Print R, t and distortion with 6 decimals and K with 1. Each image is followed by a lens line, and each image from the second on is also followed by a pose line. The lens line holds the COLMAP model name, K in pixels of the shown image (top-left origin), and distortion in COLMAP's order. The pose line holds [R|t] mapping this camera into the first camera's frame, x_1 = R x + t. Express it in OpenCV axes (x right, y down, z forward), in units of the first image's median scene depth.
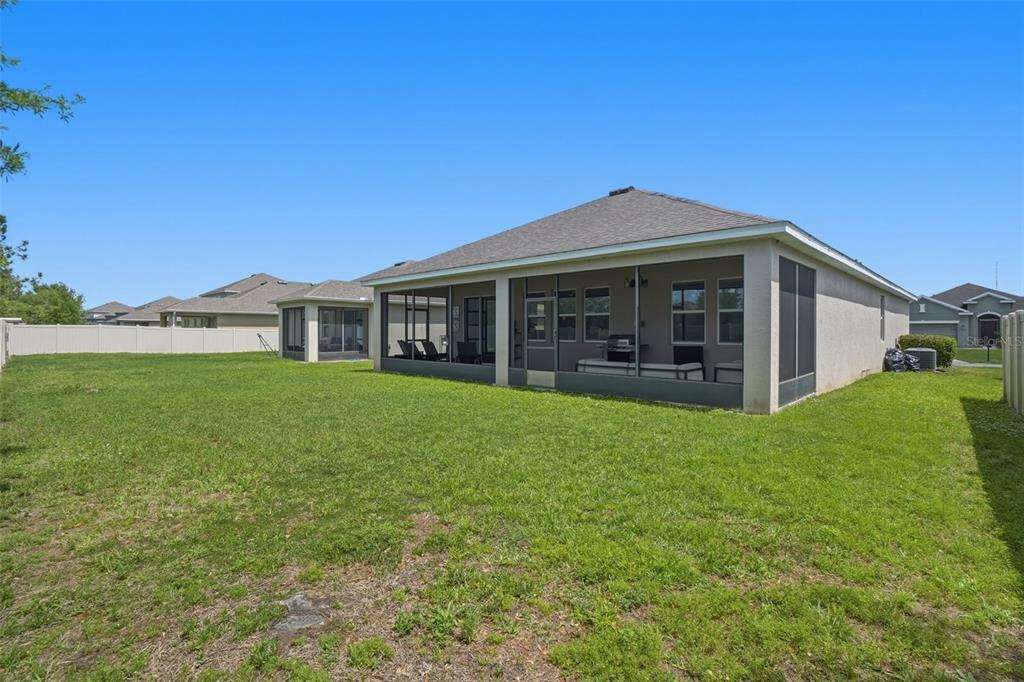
lens RADIAL K [[469.6, 0, 519.0], [0, 469.6, 338.1], [0, 0, 1]] dist [-0.059628, 0.020989]
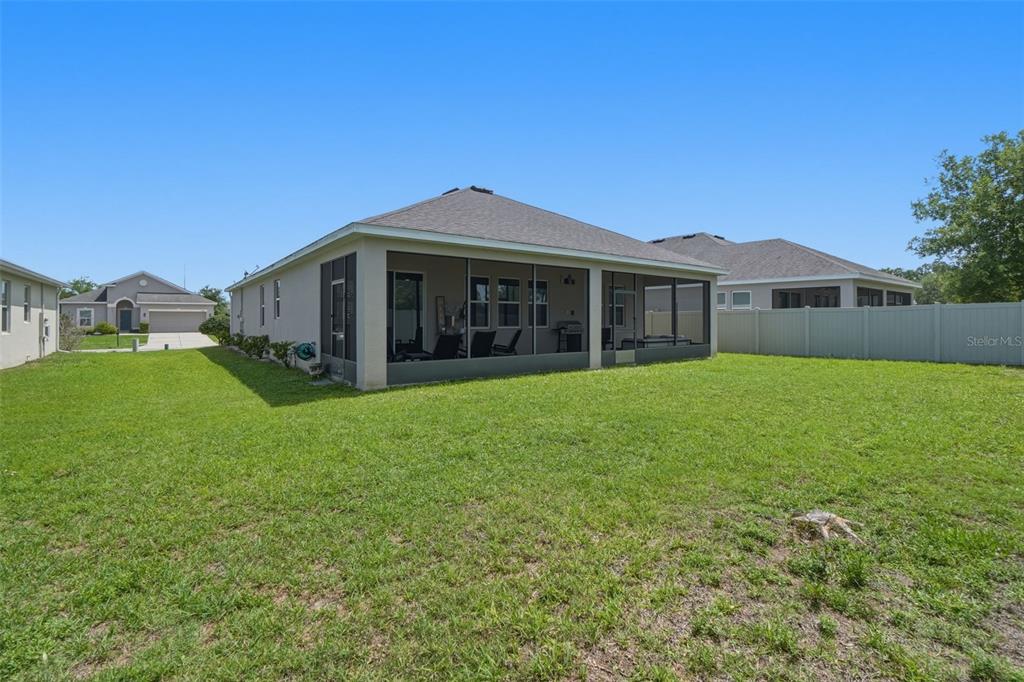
lens RADIAL K [[469.6, 0, 519.0], [0, 469.6, 338.1], [0, 0, 1]] dist [-0.059628, 0.020989]
pose [[0.150547, -0.037959, 0.987874, -1.147218], [0.017925, 0.999203, 0.035662, -0.010029], [-0.988440, 0.012339, 0.151108, 1.035090]]
